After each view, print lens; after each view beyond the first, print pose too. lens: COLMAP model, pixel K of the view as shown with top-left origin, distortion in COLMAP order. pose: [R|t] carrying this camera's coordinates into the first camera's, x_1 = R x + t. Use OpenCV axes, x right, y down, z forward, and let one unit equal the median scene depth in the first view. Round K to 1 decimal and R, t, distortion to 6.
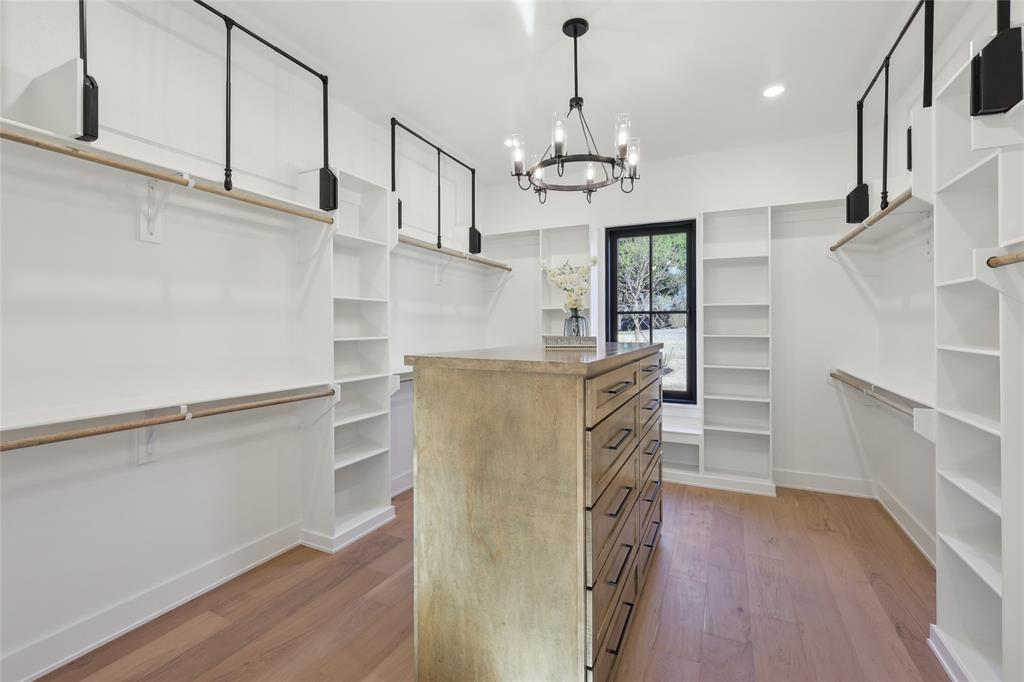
lens RADIAL K [[453.2, 0, 514.3], [0, 453.2, 322.4], [0, 0, 1]] dist [0.007278, 0.000229]
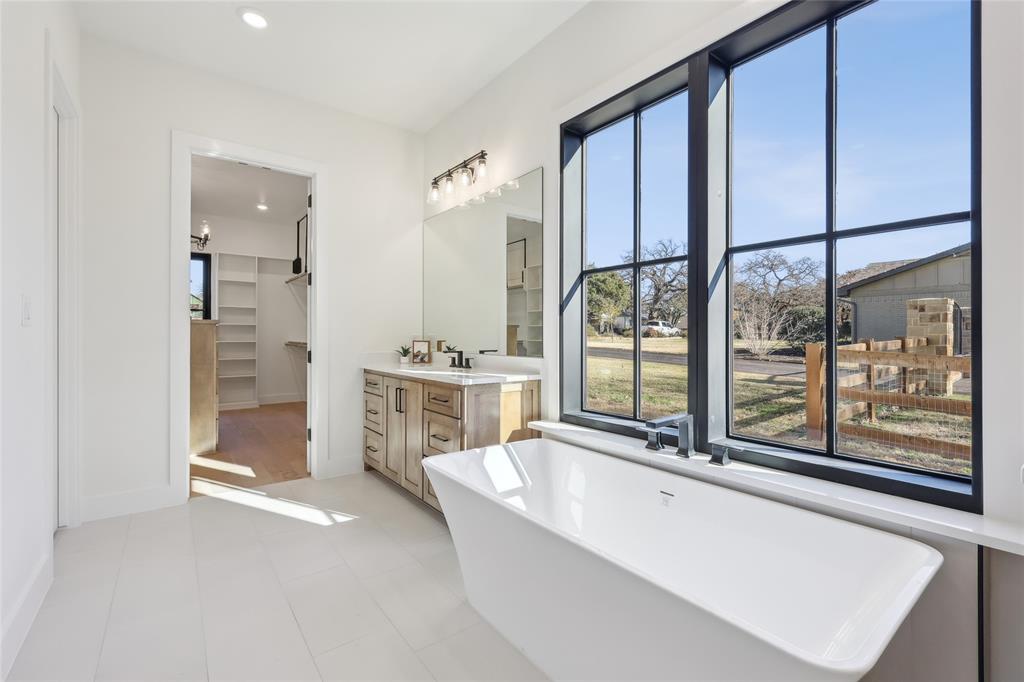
lens RADIAL K [[453.2, 0, 509.0], [0, 453.2, 338.7], [0, 0, 1]] dist [0.007278, 0.000229]
pose [[0.476027, -0.001674, 0.879429, -0.599703], [-0.010707, 0.999913, 0.007698, 0.062069], [-0.879366, -0.013080, 0.475967, -0.825606]]
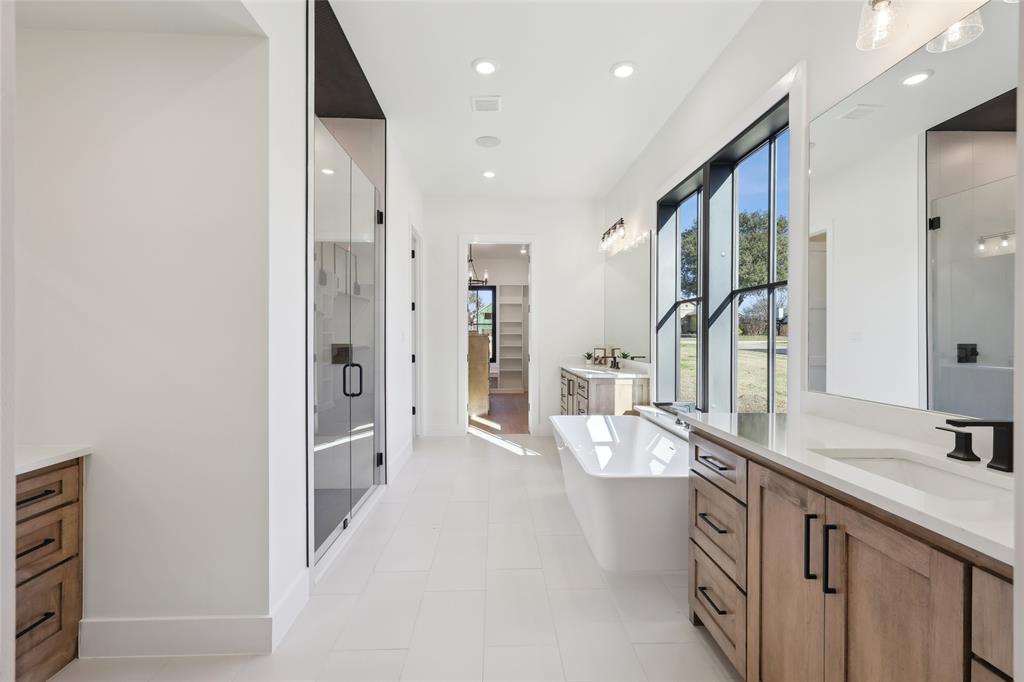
lens RADIAL K [[453.2, 0, 504.5], [0, 453.2, 344.2], [0, 0, 1]] dist [0.007278, 0.000229]
pose [[0.897077, -0.001559, 0.441872, -0.696094], [-0.008264, 0.999760, 0.020306, 0.036370], [-0.441798, -0.021868, 0.896848, -1.317439]]
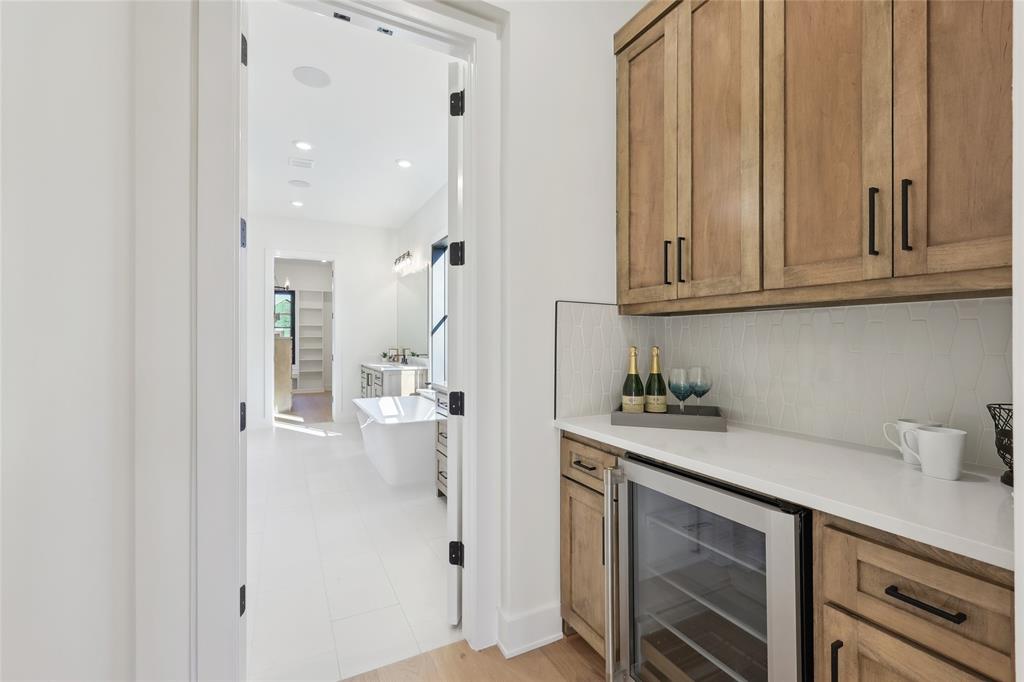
lens RADIAL K [[453.2, 0, 511.0], [0, 453.2, 337.2], [0, 0, 1]] dist [0.007278, 0.000229]
pose [[0.619199, 0.008135, 0.785192, -0.920855], [-0.008165, 0.999959, -0.003921, 0.033649], [-0.785192, -0.003983, 0.619240, -1.652120]]
